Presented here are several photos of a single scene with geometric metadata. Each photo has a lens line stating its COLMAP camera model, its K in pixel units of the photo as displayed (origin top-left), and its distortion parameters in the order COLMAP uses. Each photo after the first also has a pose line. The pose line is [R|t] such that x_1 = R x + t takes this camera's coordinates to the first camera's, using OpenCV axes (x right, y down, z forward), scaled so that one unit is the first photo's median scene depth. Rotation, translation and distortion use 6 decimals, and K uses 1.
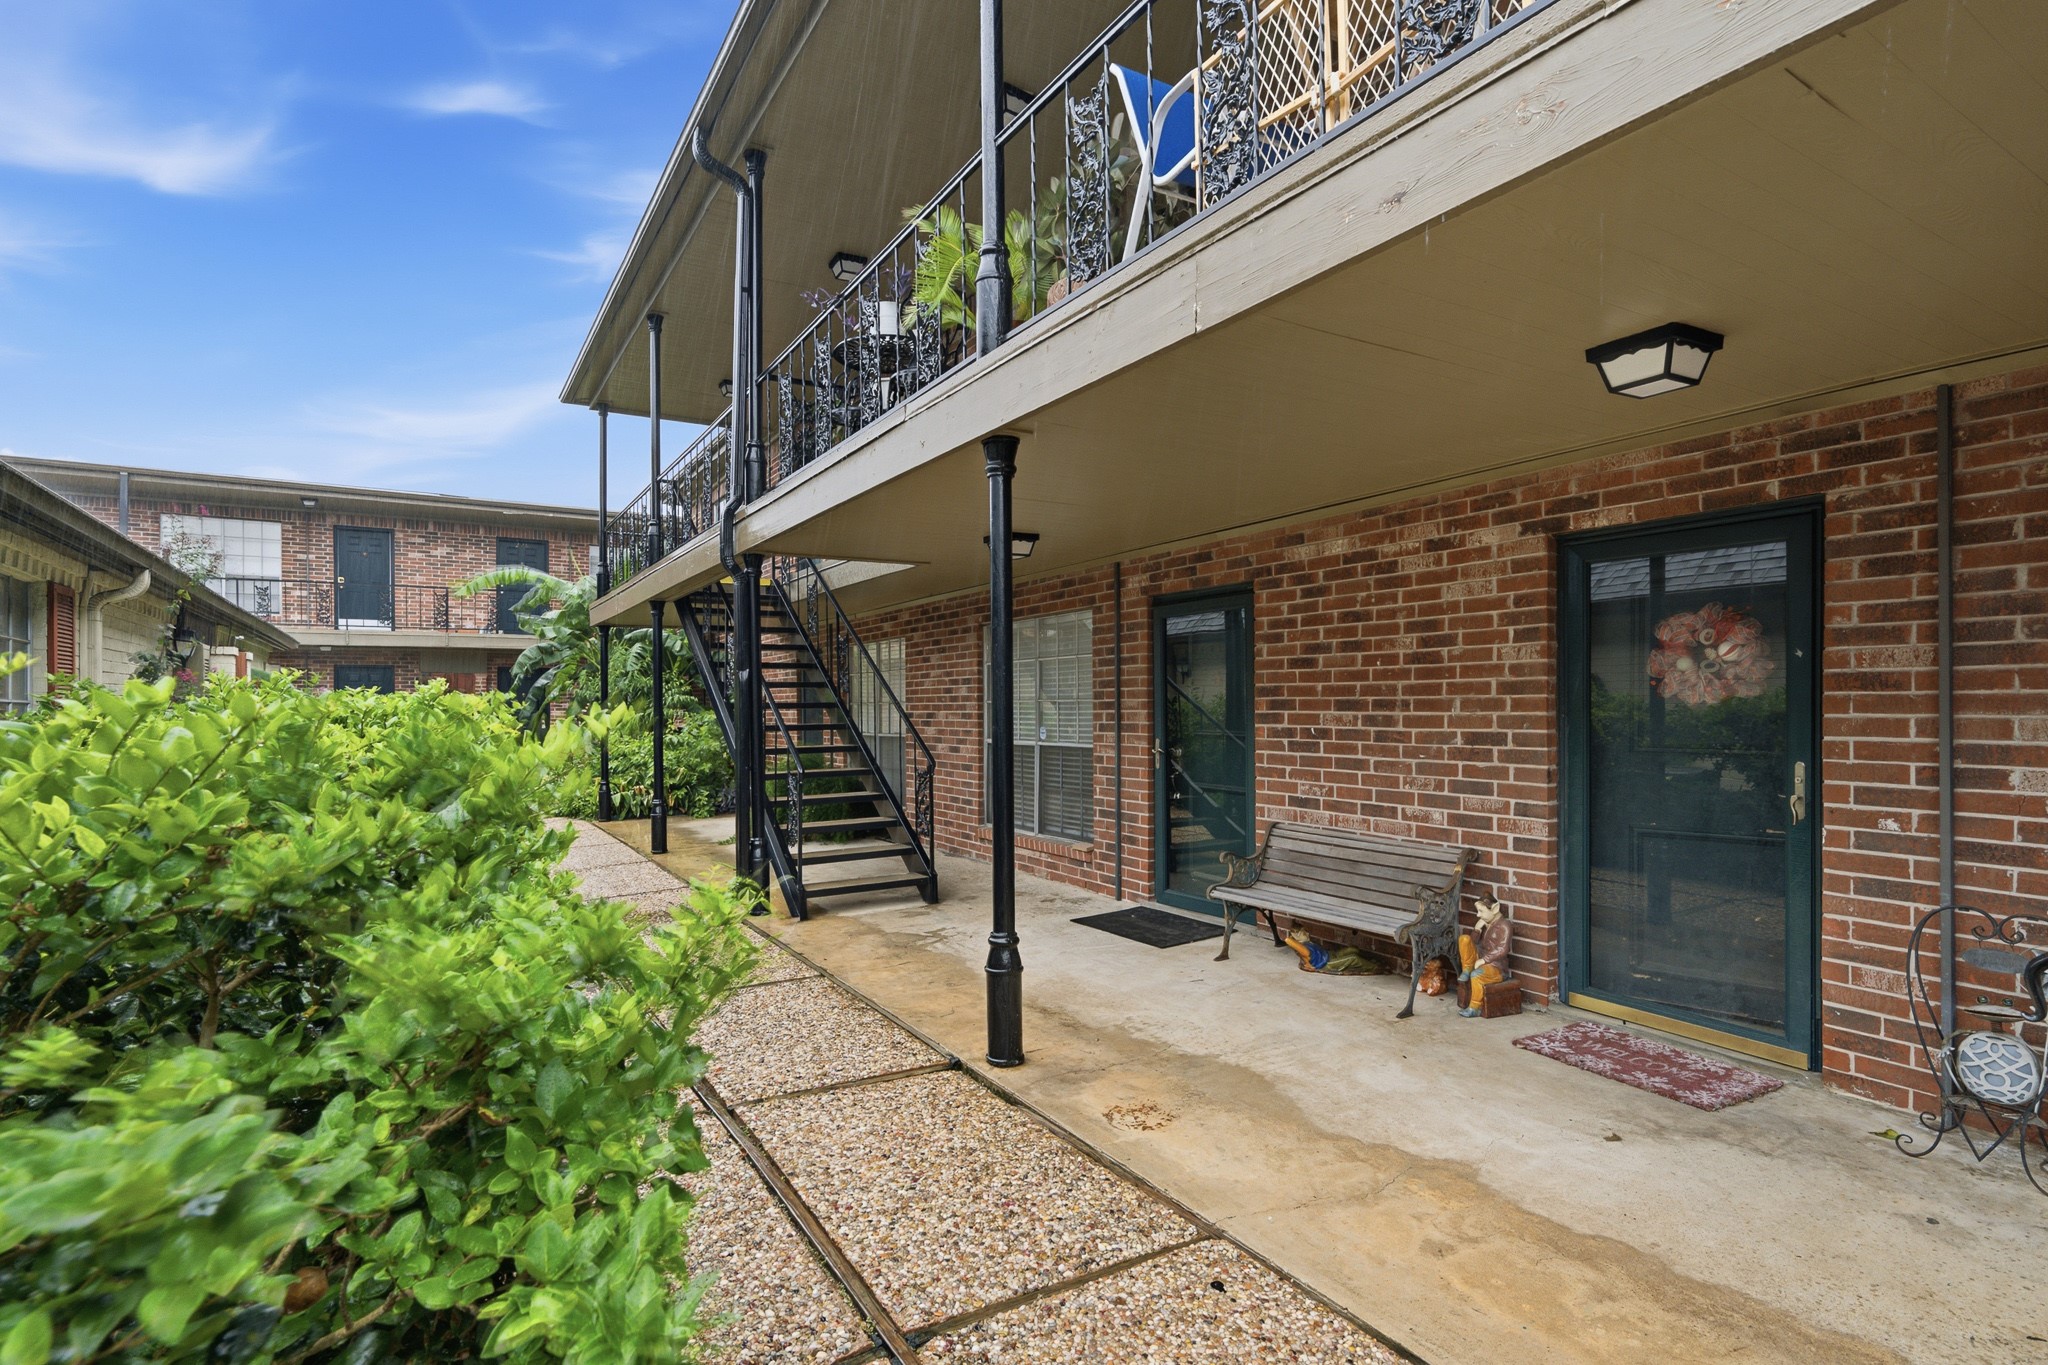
lens RADIAL K [[808.9, 0, 1031.3], [0, 808.9, 706.3], [0, 0, 1]] dist [-0.001042, 0.000035]
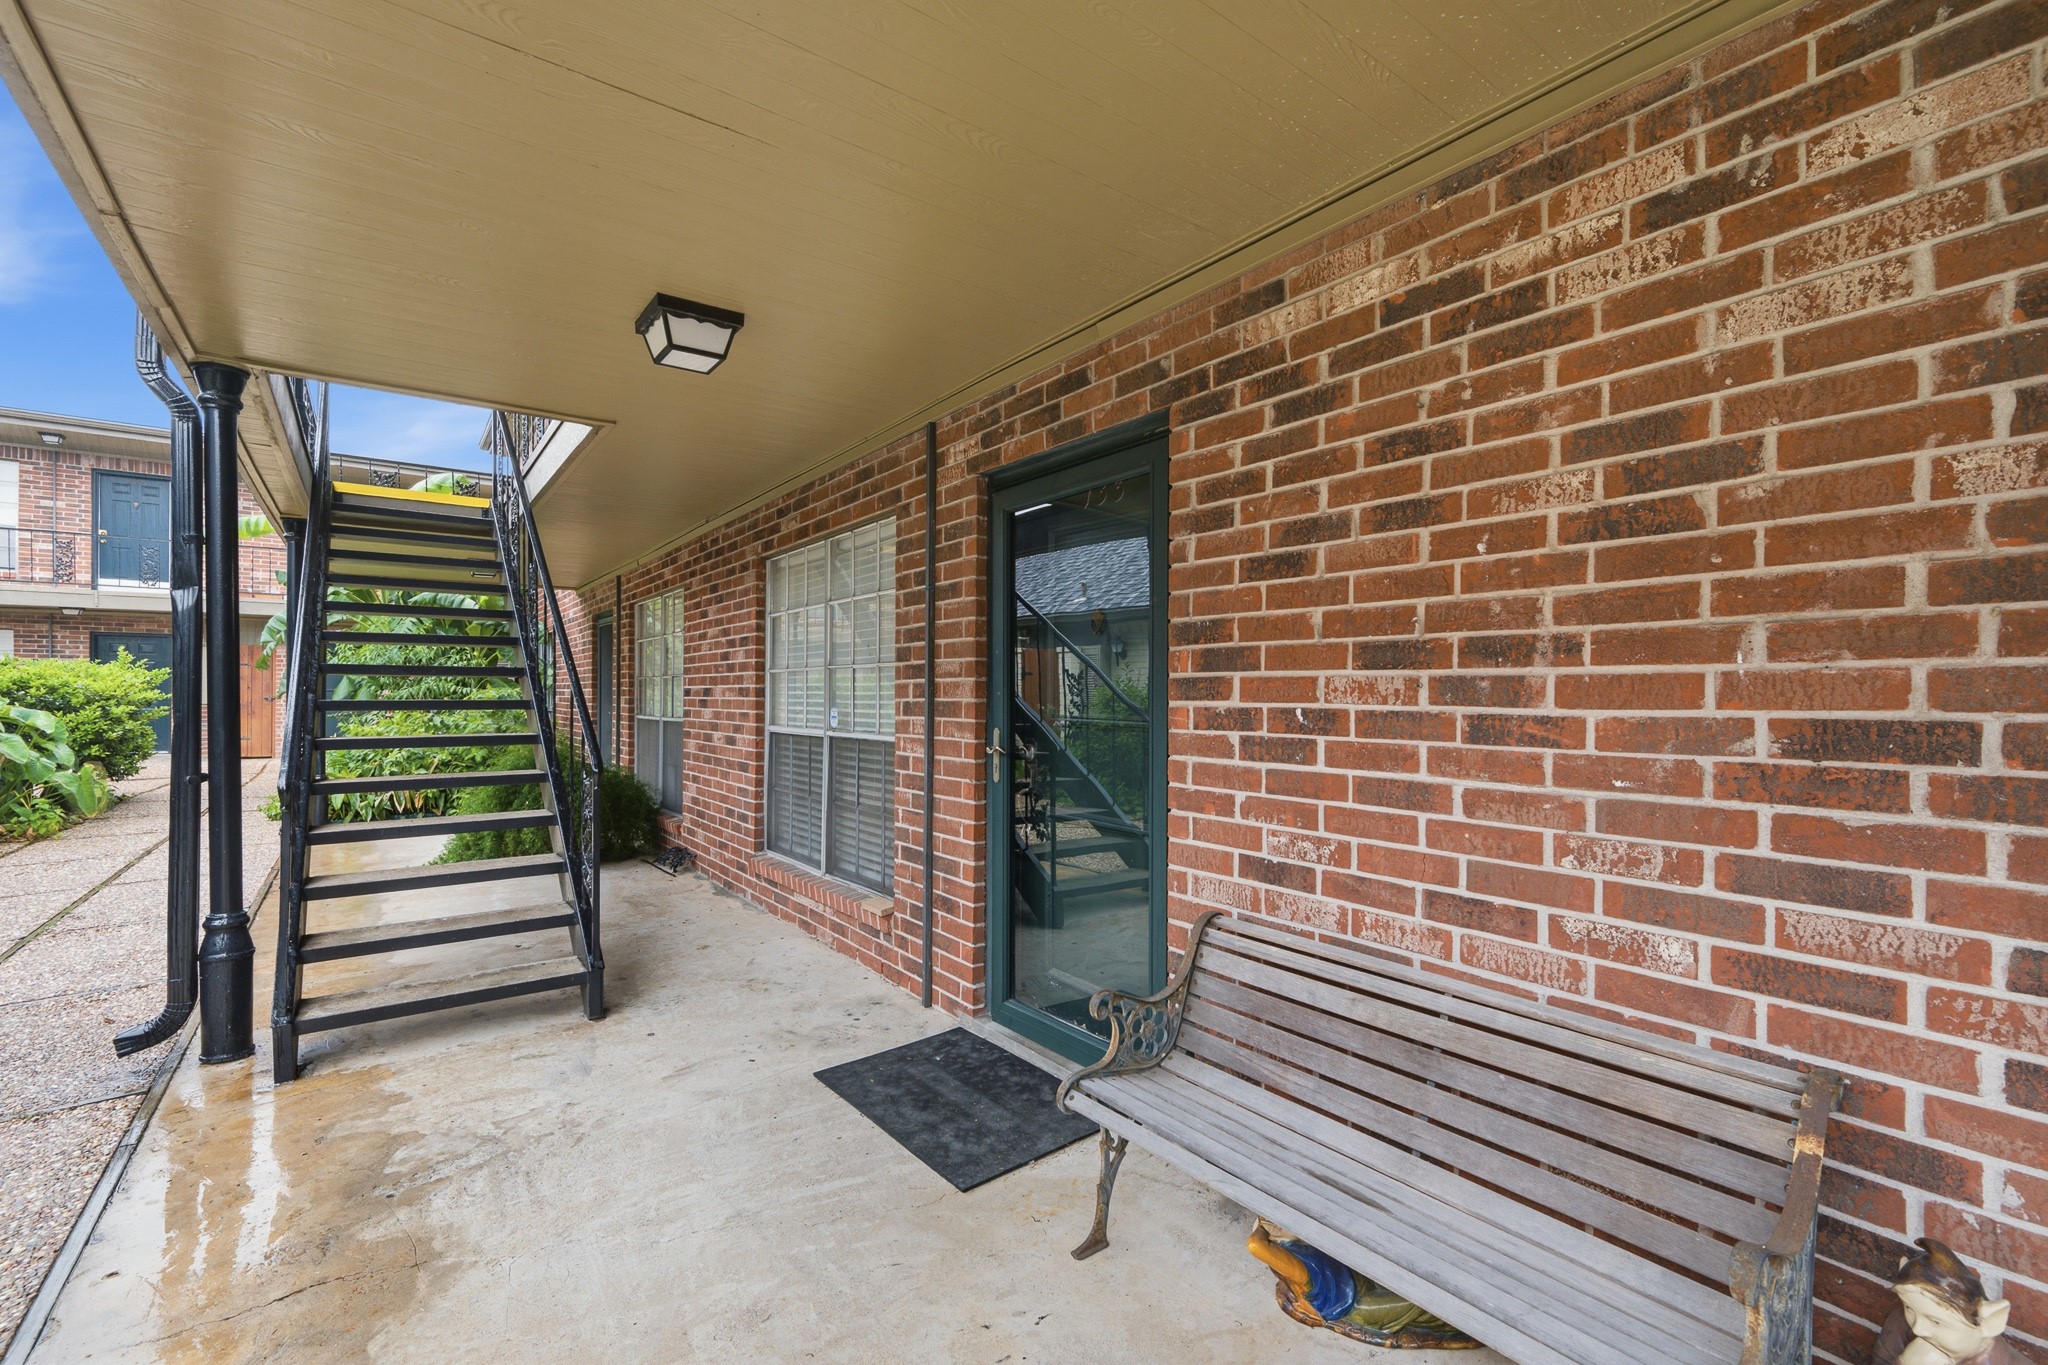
lens RADIAL K [[808.9, 0, 1031.3], [0, 808.9, 706.3], [0, 0, 1]] dist [-0.001042, 0.000035]
pose [[0.990958, 0.008470, 0.133907, 0.139352], [-0.010859, 0.999794, 0.017123, 0.019134], [-0.133734, -0.018422, 0.990846, 0.569449]]
